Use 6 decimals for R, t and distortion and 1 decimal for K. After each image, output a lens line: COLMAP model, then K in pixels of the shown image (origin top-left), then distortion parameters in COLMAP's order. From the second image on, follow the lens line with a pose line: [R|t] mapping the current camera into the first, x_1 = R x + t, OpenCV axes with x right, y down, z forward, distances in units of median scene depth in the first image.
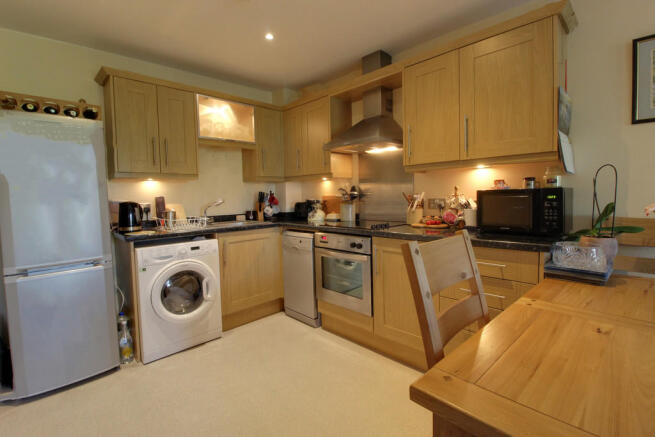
lens RADIAL K [[304.7, 0, 326.9], [0, 304.7, 213.1], [0, 0, 1]] dist [0.000474, -0.012823]
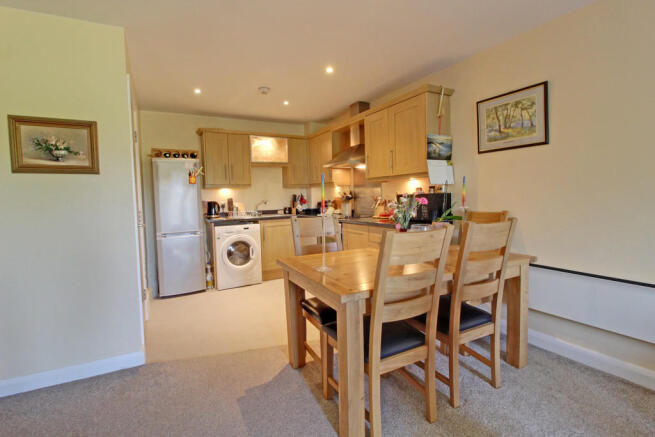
lens RADIAL K [[304.7, 0, 326.9], [0, 304.7, 213.1], [0, 0, 1]] dist [0.000474, -0.012823]
pose [[0.967552, 0.011132, -0.252428, 0.402533], [-0.010560, 0.999938, 0.003620, 0.016704], [0.252452, -0.000837, 0.967609, -0.499579]]
